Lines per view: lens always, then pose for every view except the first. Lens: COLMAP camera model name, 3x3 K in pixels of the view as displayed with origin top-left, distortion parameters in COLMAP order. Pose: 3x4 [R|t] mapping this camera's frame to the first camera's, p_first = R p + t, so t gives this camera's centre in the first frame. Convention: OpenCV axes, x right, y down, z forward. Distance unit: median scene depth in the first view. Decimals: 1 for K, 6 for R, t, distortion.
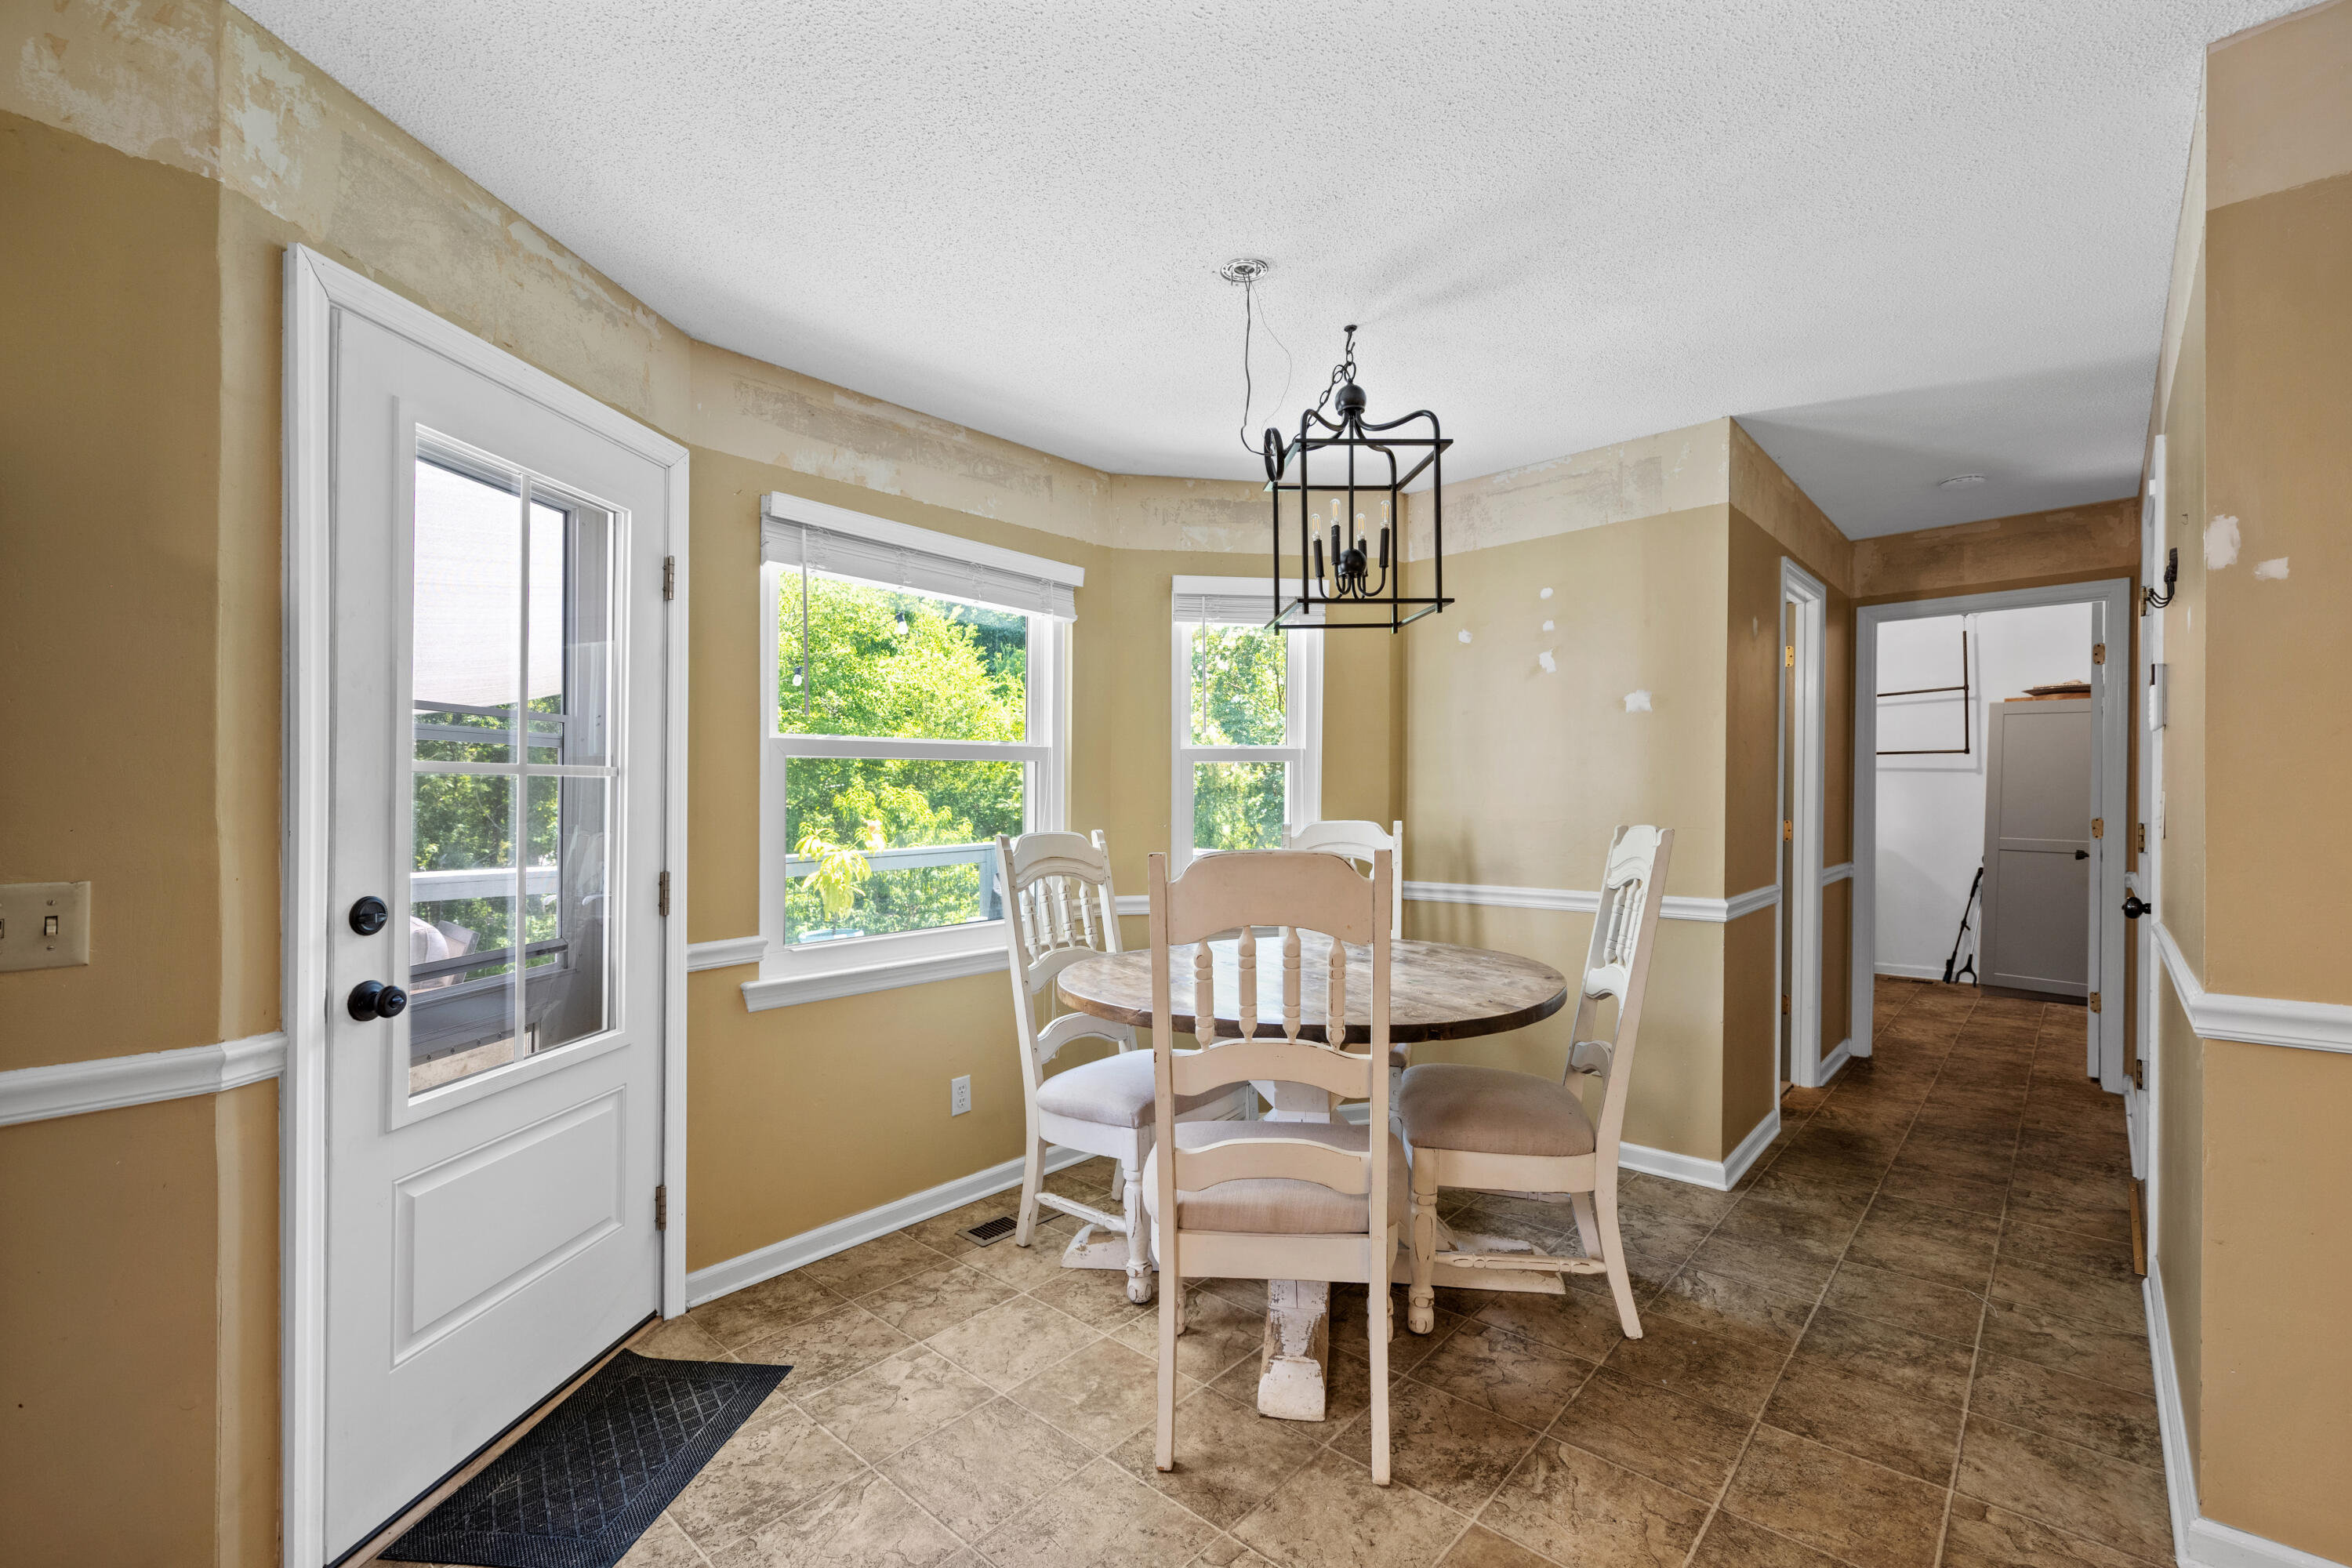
lens RADIAL K [[1007.8, 0, 1172.6], [0, 1007.8, 789.9], [0, 0, 1]] dist [-0.002862, -0.000251]
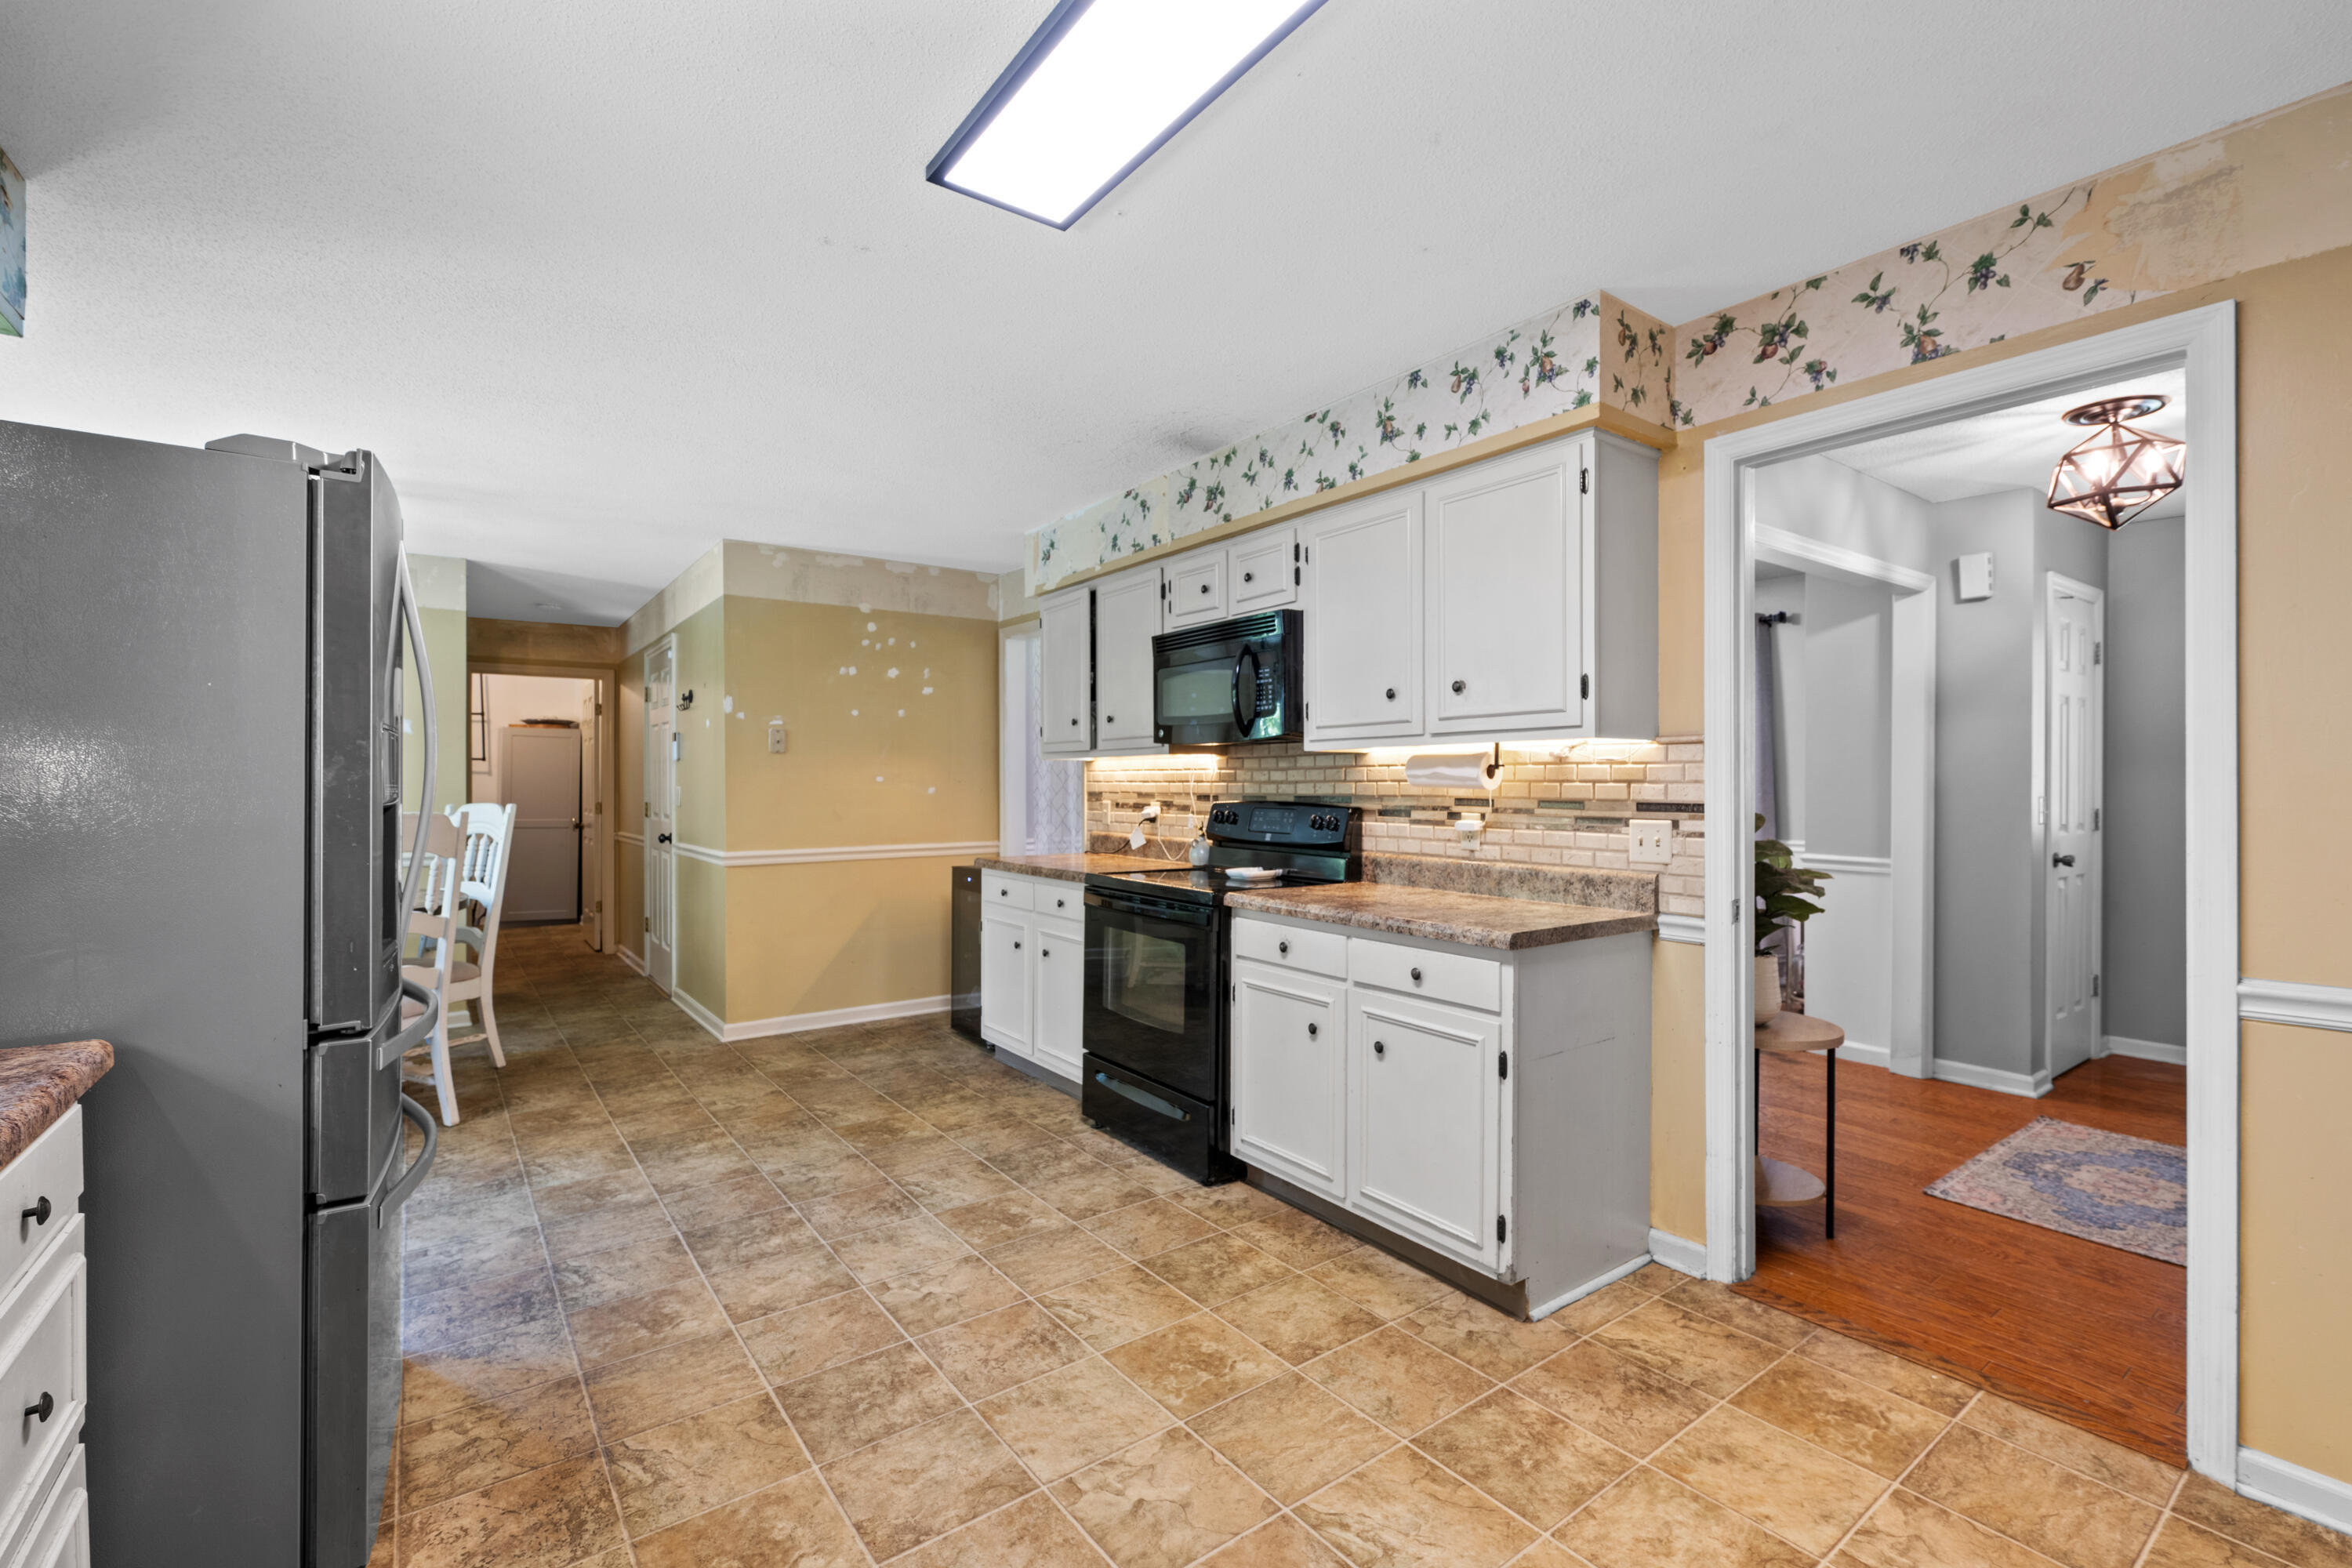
lens RADIAL K [[1007.8, 0, 1171.4], [0, 1007.8, 789.0], [0, 0, 1]] dist [-0.002862, -0.000251]
pose [[0.195148, -0.001070, 0.980773, -0.609920], [0.000688, 0.999999, 0.000954, 0.002827], [-0.980774, 0.000488, 0.195149, -0.329797]]
